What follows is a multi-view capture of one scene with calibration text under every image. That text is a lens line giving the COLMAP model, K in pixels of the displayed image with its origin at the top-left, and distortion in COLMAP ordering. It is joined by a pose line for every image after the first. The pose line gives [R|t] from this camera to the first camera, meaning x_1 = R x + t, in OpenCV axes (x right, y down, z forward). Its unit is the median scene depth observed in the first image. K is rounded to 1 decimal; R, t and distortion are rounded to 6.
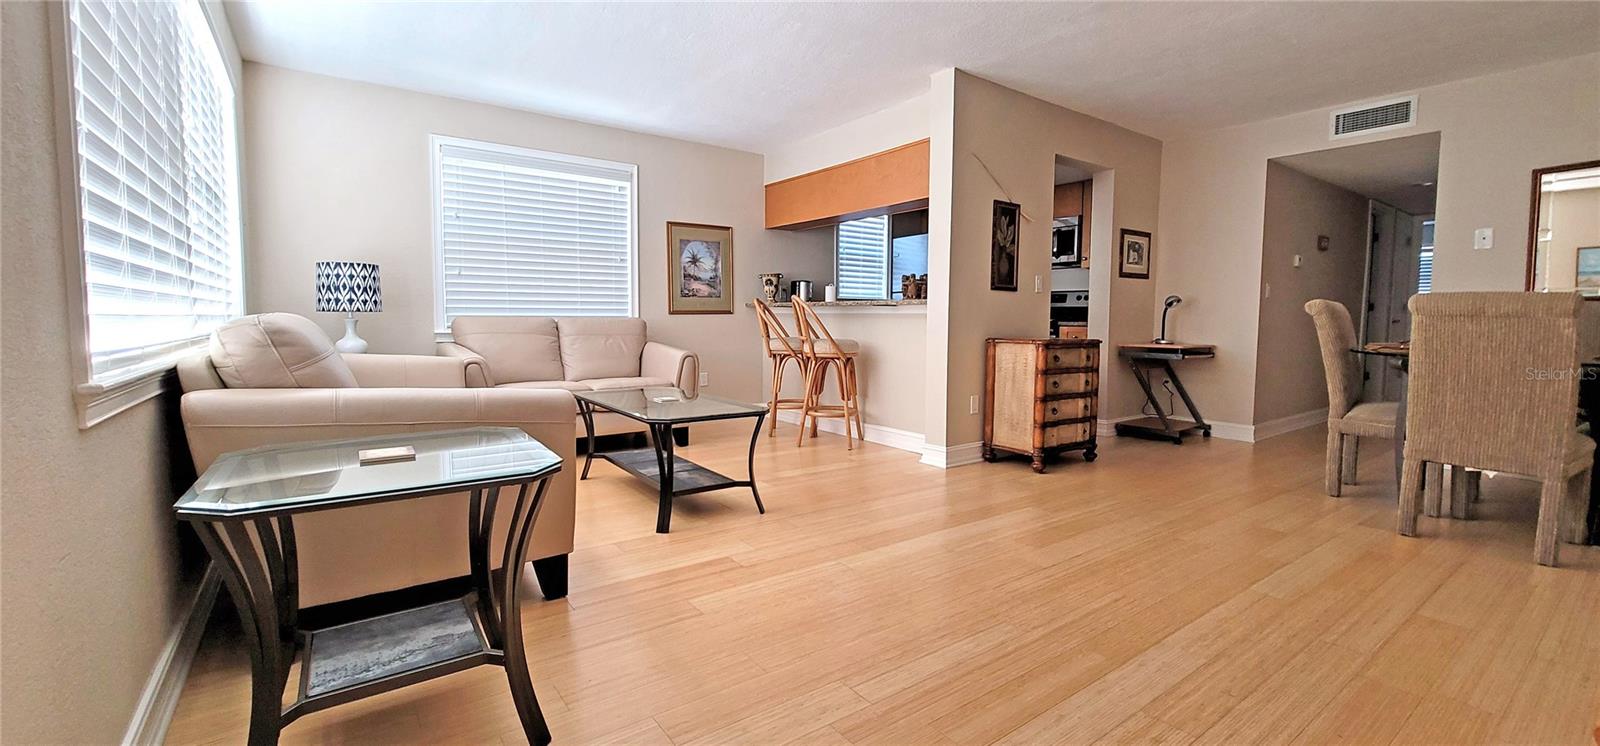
lens RADIAL K [[659.4, 0, 804.8], [0, 659.4, 368.1], [0, 0, 1]] dist [-0.000401, 0.000051]
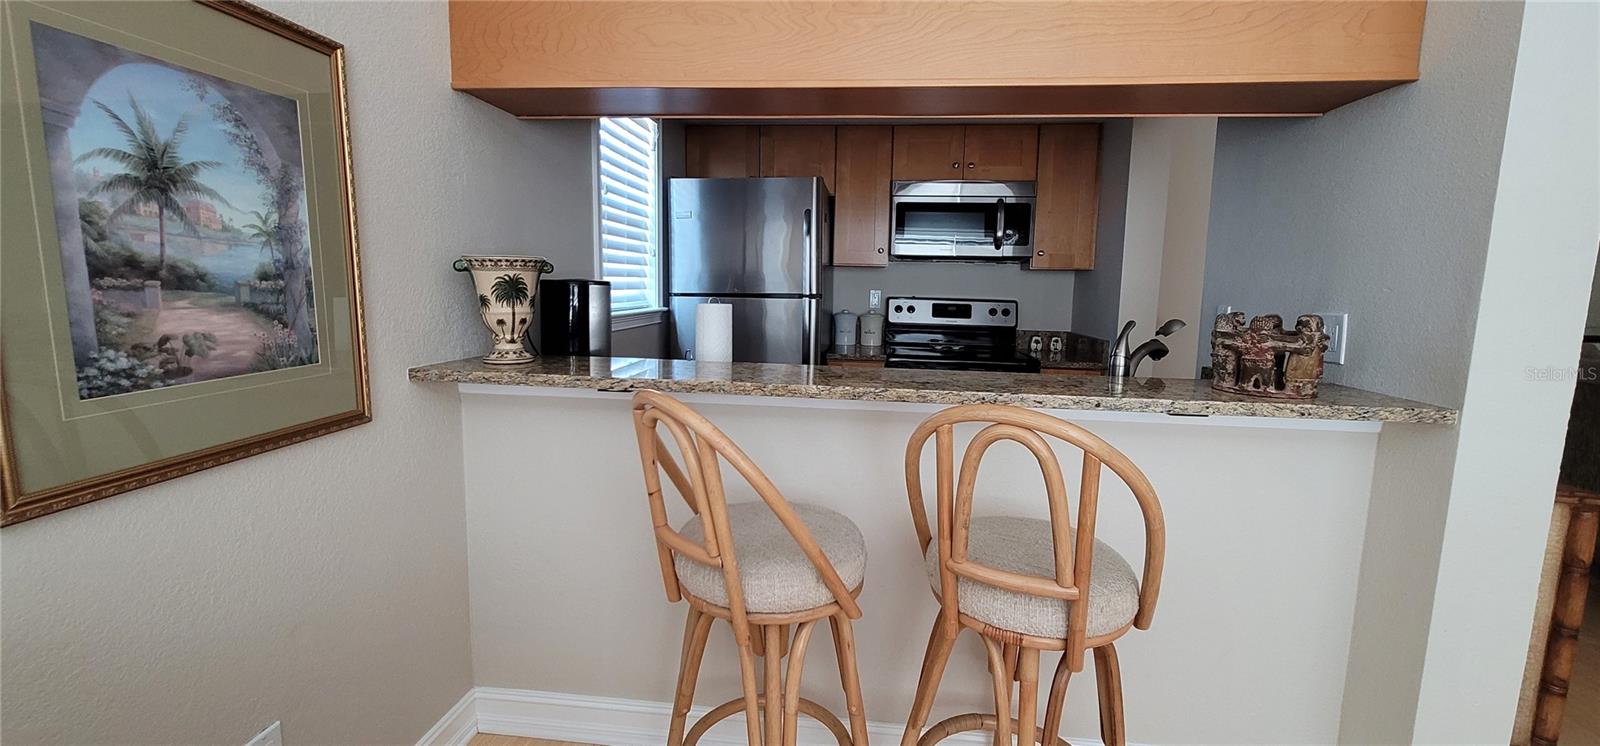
lens RADIAL K [[659.4, 0, 802.6], [0, 659.4, 369.7], [0, 0, 1]] dist [-0.000401, 0.000051]
pose [[0.659284, -0.094545, 0.745926, -0.186380], [0.040381, 0.995083, 0.090435, -0.118997], [-0.750809, -0.029501, 0.659860, 0.740015]]
